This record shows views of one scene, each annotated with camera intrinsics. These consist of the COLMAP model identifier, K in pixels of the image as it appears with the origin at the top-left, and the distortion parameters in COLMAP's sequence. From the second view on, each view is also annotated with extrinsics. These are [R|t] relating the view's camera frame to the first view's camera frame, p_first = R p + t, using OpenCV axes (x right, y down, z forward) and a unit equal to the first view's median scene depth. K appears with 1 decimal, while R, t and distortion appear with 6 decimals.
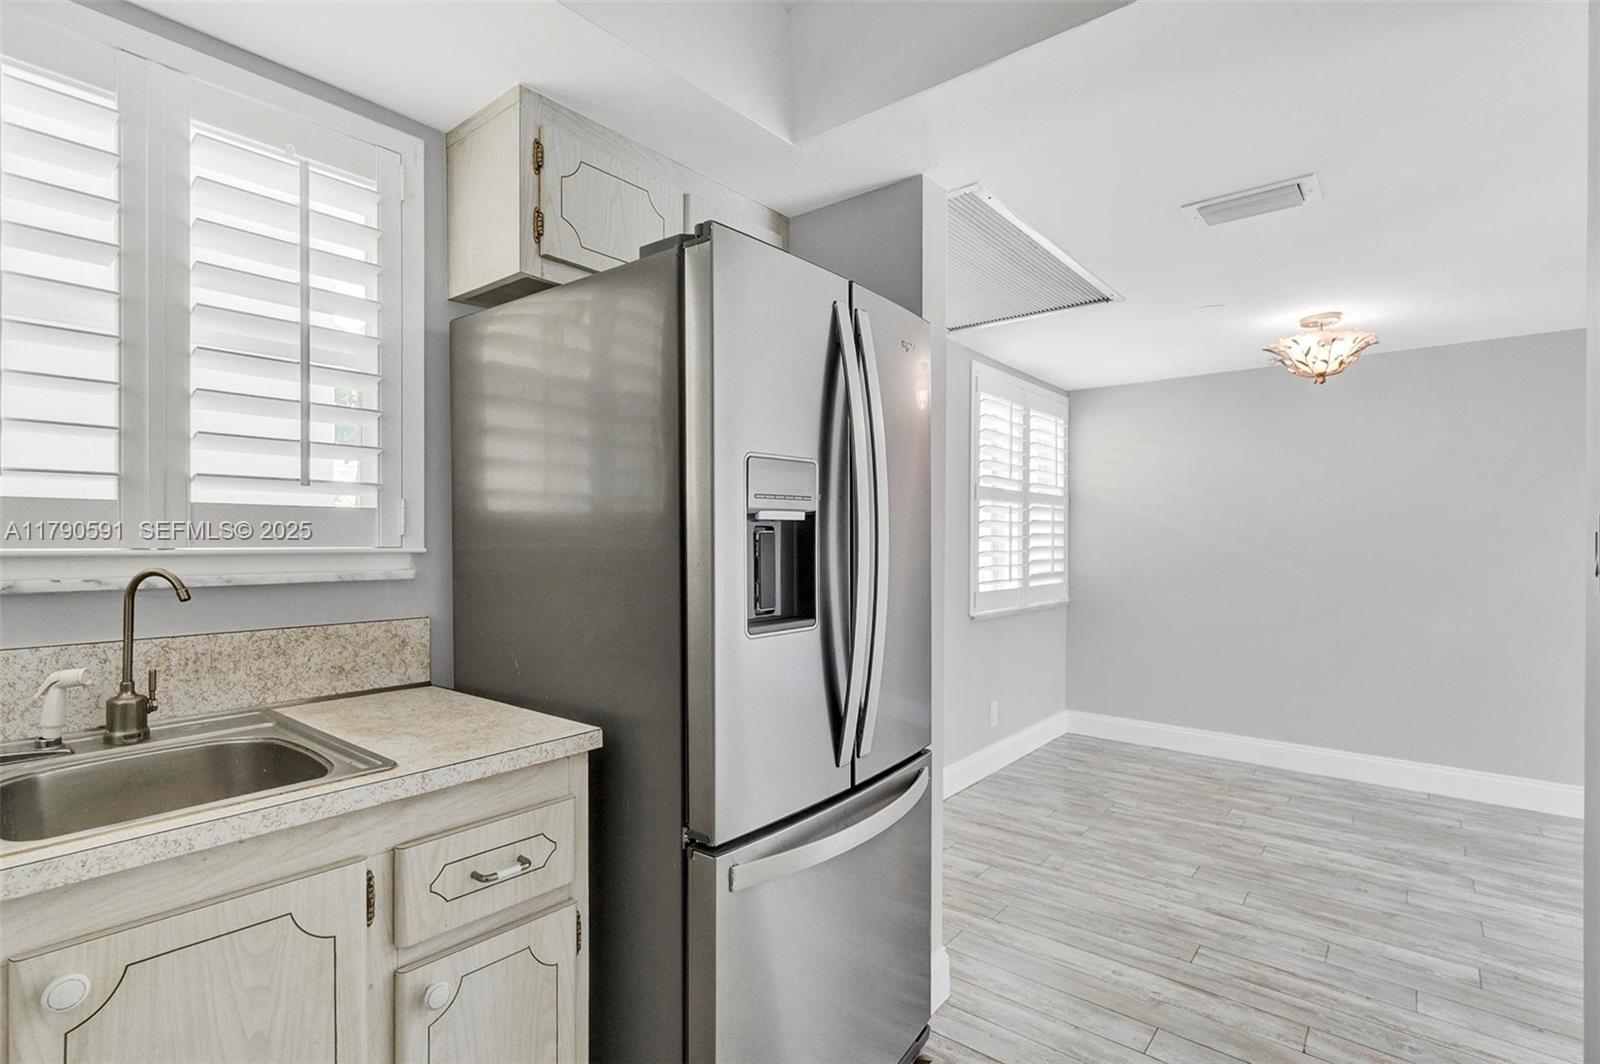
lens RADIAL K [[771.1, 0, 767.2], [0, 771.1, 541.1], [0, 0, 1]] dist [0.000886, -0.001929]
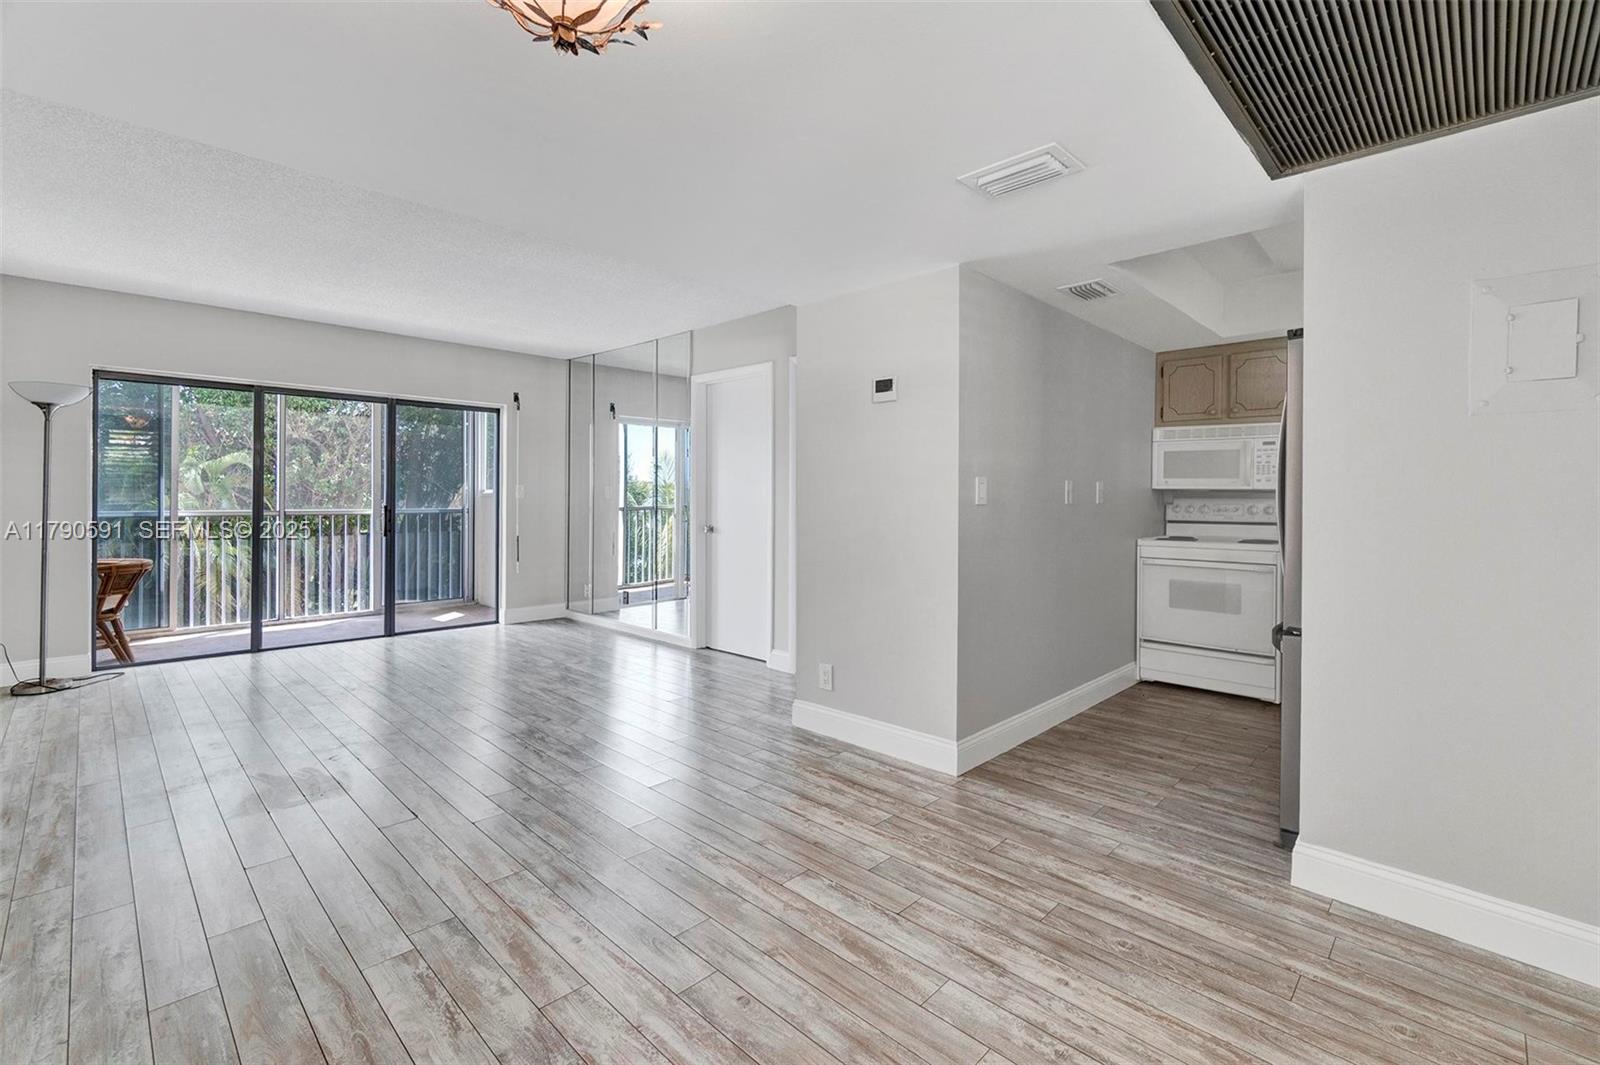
lens RADIAL K [[697.8, 0, 784.8], [0, 697.8, 506.3], [0, 0, 1]] dist [-0.007349, 0.002770]
pose [[-0.996780, -0.010521, 0.079490, 0.603456], [-0.009013, 0.999773, 0.019306, 0.013305], [-0.079675, 0.018528, -0.996649, 1.381586]]
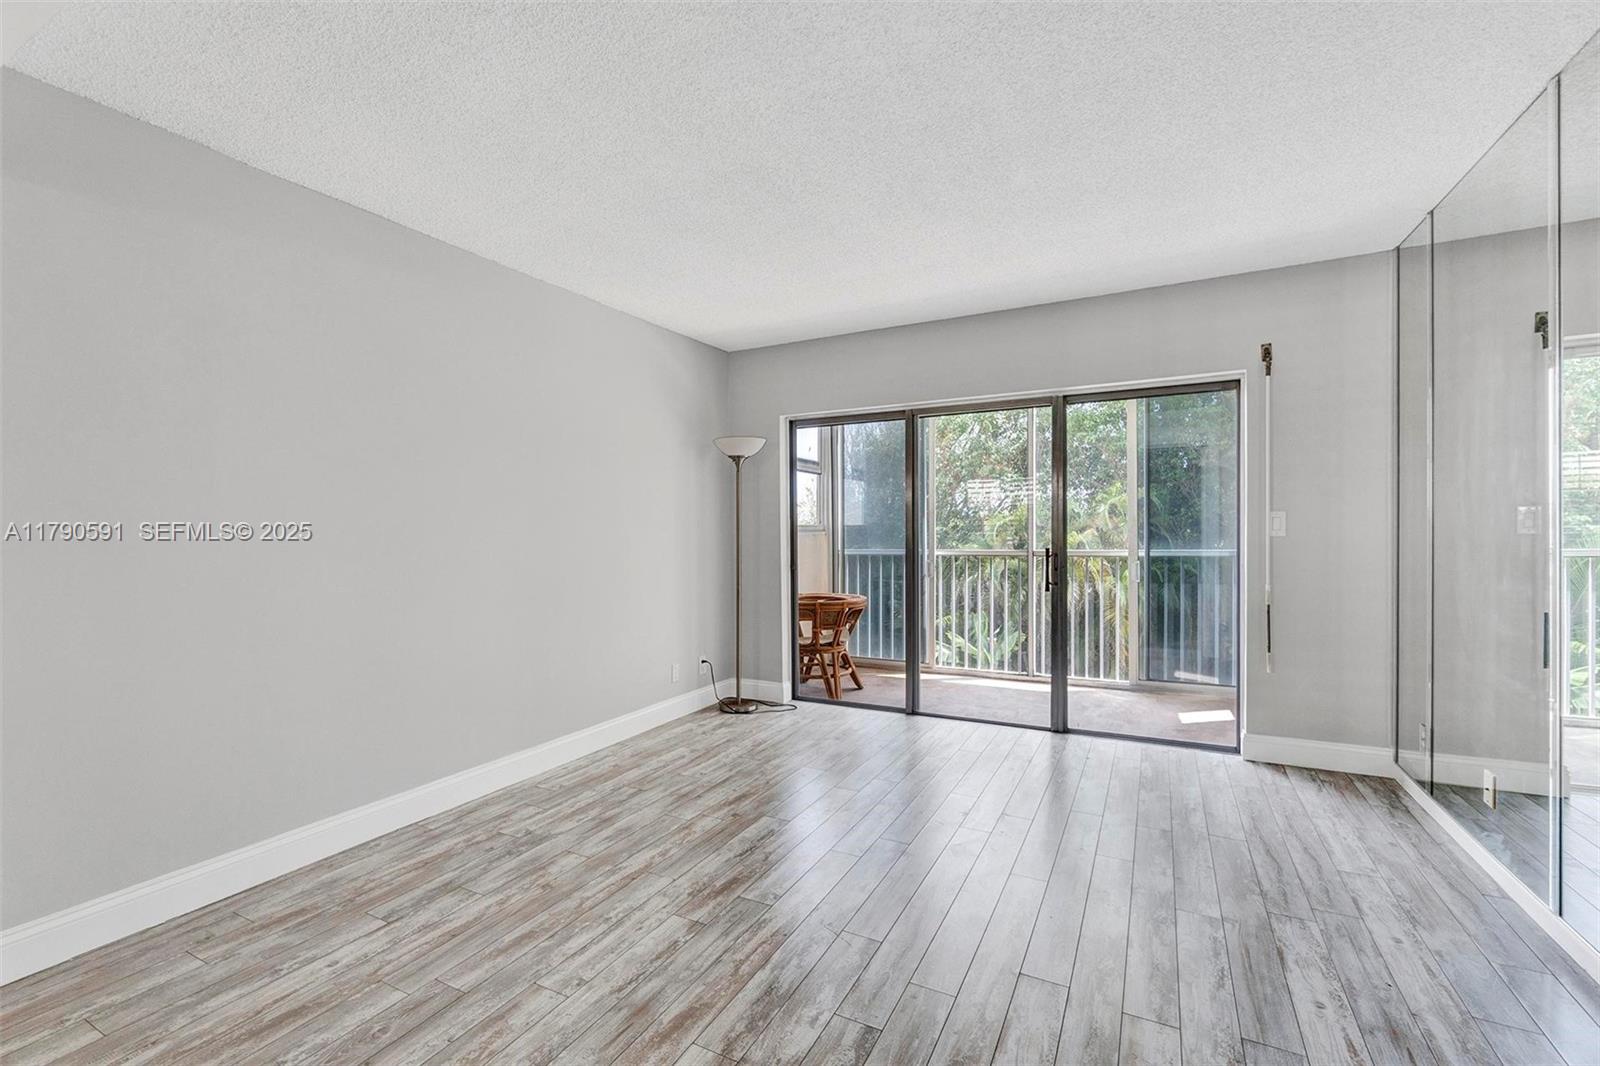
lens RADIAL K [[697.8, 0, 787.2], [0, 697.8, 535.1], [0, 0, 1]] dist [-0.007349, 0.002770]
pose [[-0.216425, -0.007074, 0.976274, 0.618194], [0.014069, 0.999847, 0.010364, 0.012125], [-0.976198, 0.015978, -0.216293, 0.388954]]
